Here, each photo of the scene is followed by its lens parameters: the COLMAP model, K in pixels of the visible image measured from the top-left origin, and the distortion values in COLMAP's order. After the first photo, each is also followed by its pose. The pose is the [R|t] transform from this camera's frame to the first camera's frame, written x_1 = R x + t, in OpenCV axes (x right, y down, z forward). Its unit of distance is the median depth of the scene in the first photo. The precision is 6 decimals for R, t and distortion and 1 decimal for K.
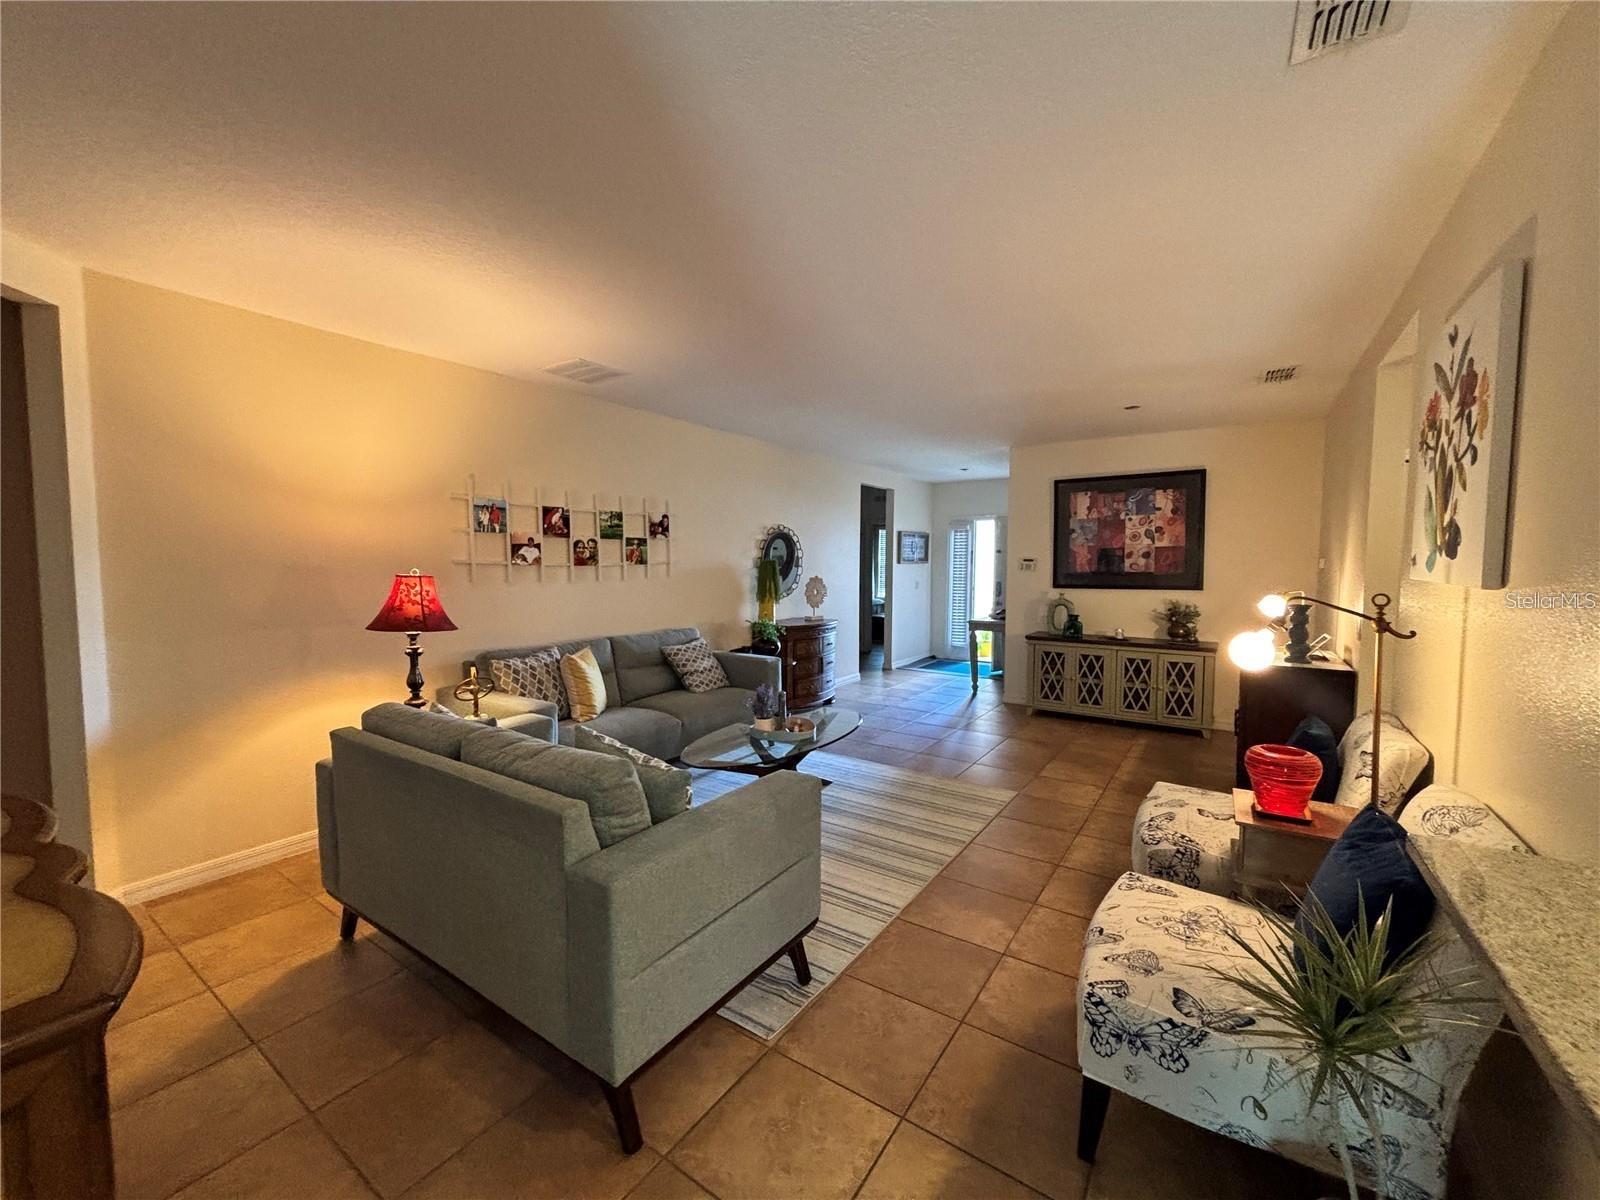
lens RADIAL K [[642.1, 0, 797.4], [0, 642.1, 598.2], [0, 0, 1]] dist [0.001267, -0.000372]
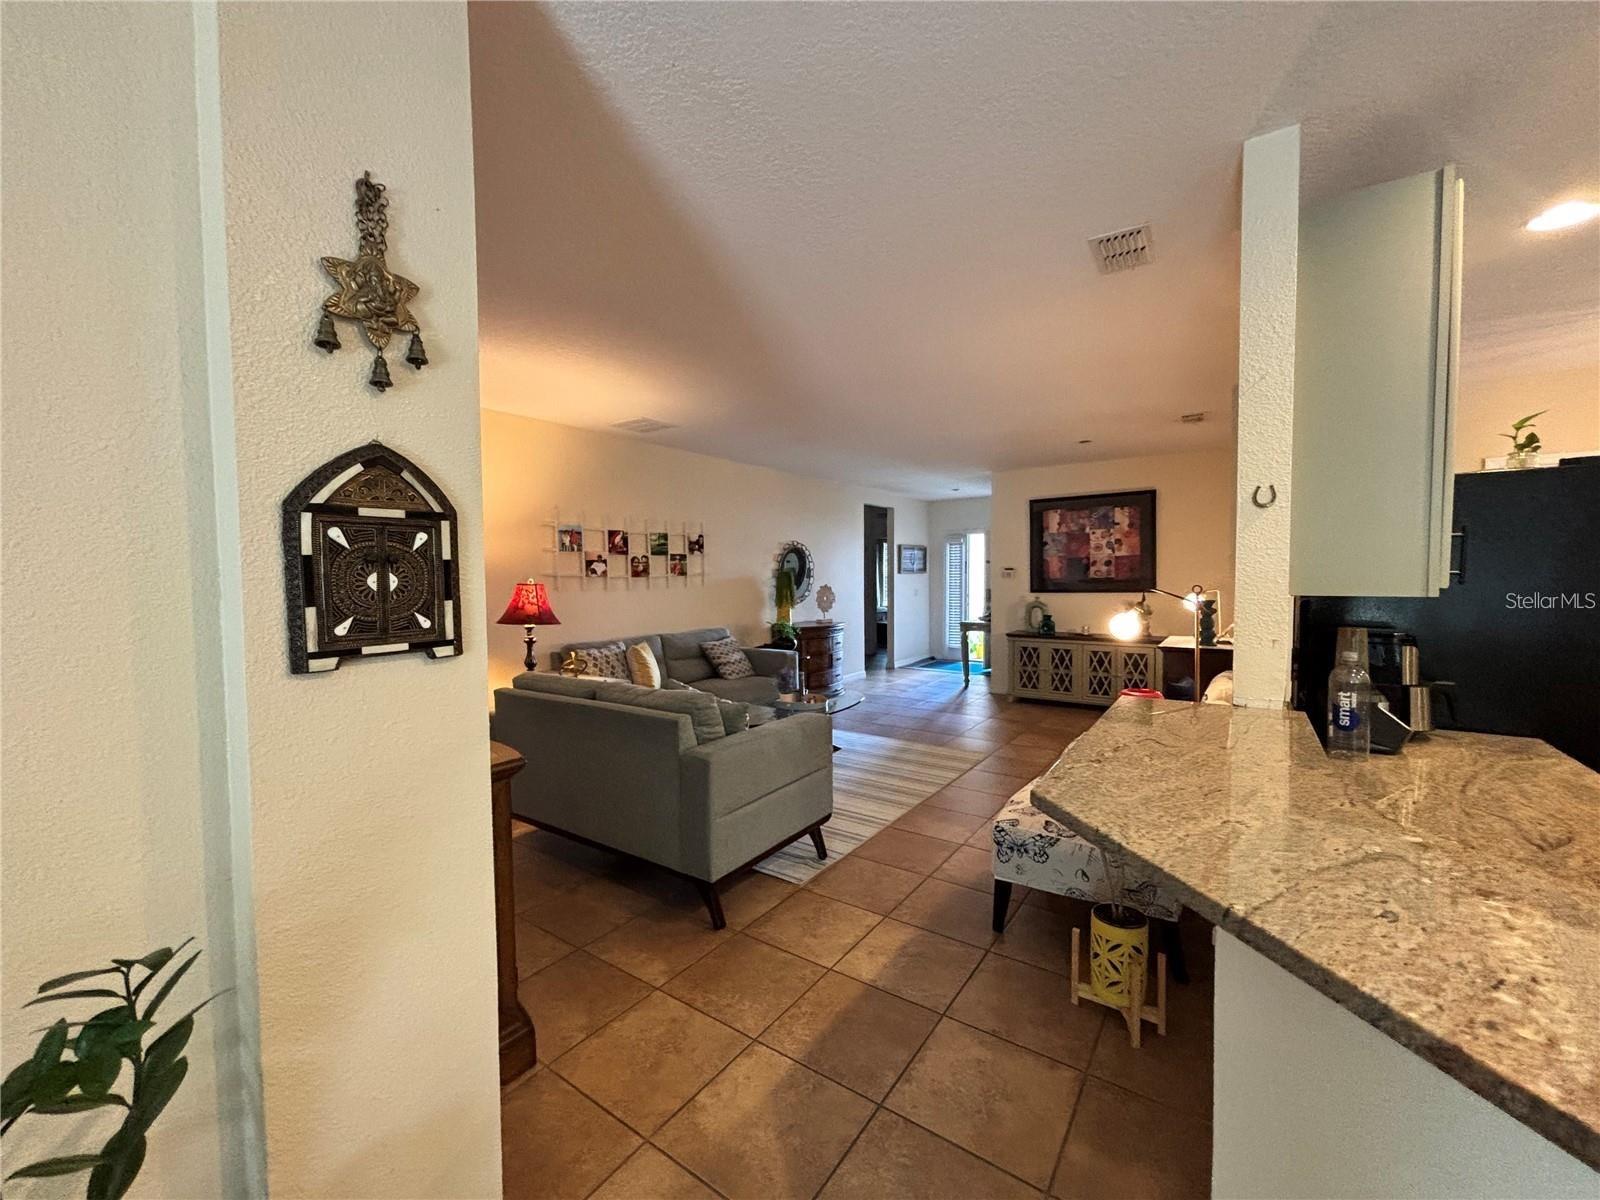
lens RADIAL K [[642.1, 0, 794.1], [0, 642.1, 599.4], [0, 0, 1]] dist [0.001267, -0.000372]
pose [[0.999771, -0.011460, -0.018047, -0.010411], [0.011112, 0.999753, -0.019240, 0.020449], [0.018263, 0.019035, 0.999652, -0.240307]]
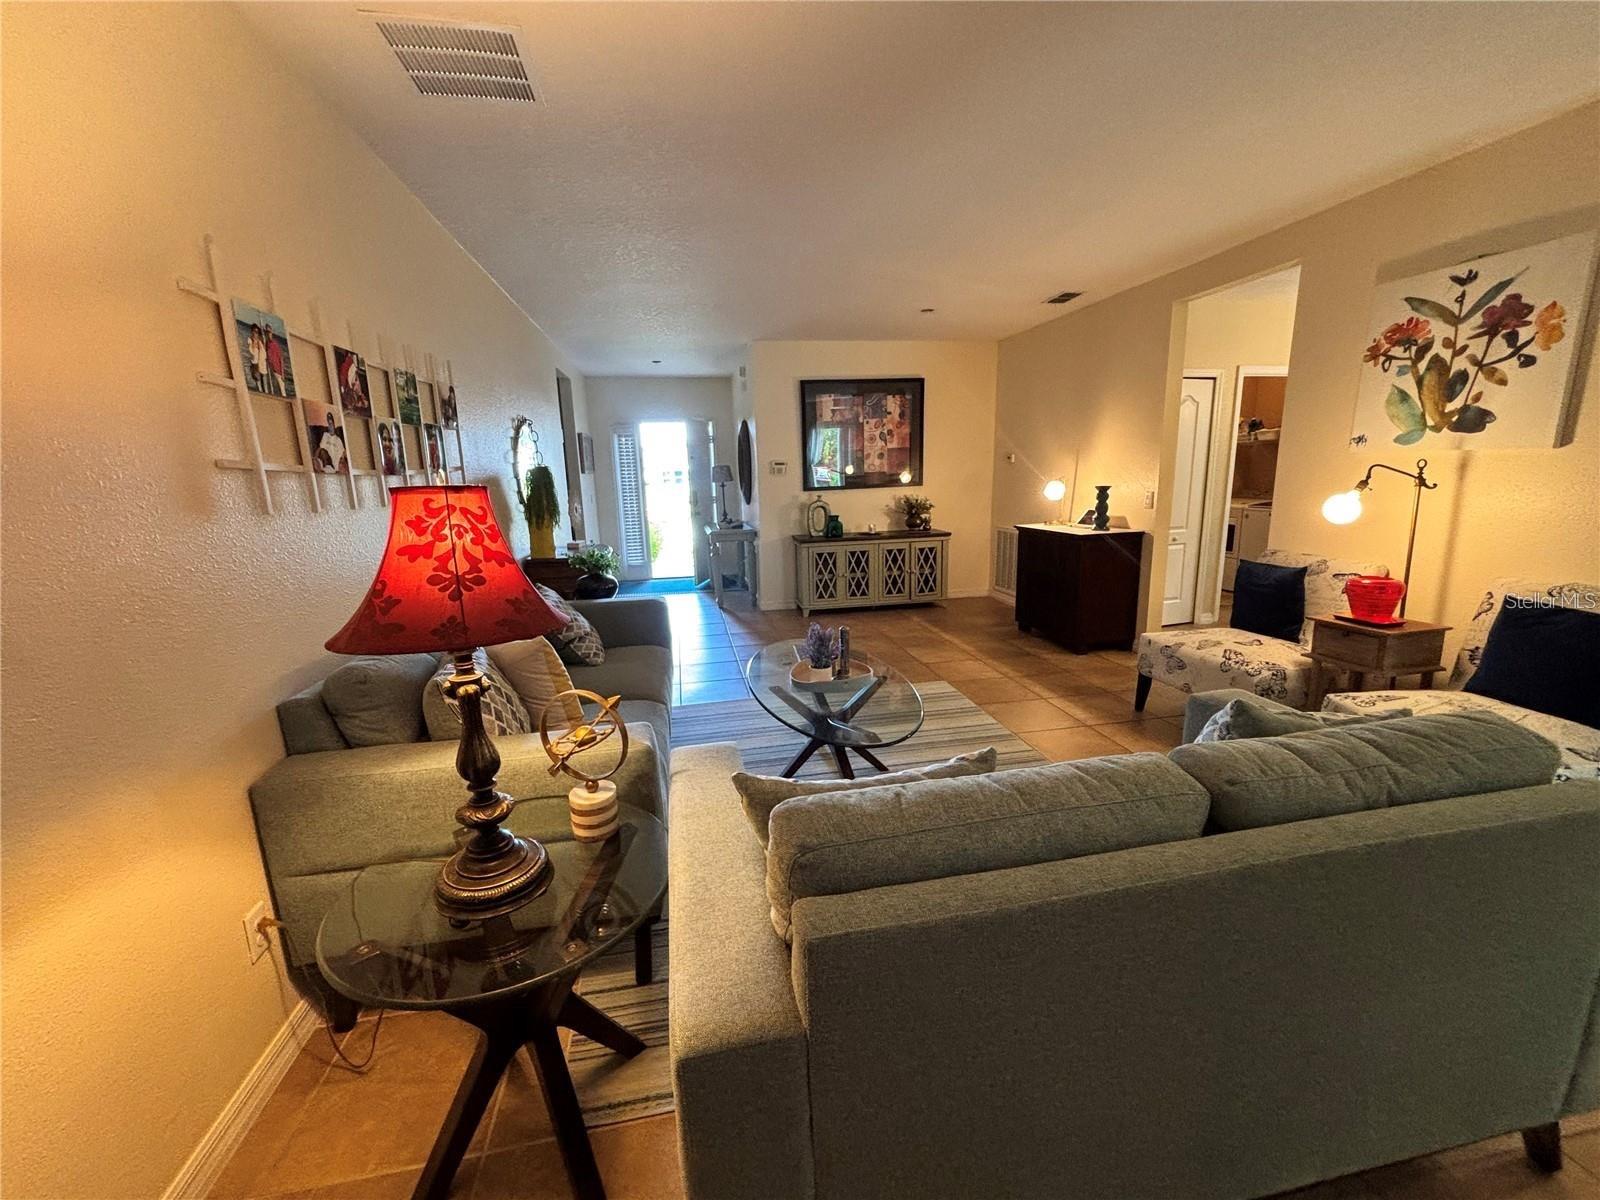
lens RADIAL K [[642.1, 0, 796.6], [0, 642.1, 599.5], [0, 0, 1]] dist [0.001267, -0.000372]
pose [[0.707380, -0.162087, 0.687998, -0.489165], [0.072235, 0.984834, 0.157750, -0.011009], [-0.703133, -0.061892, 0.708360, 0.408800]]
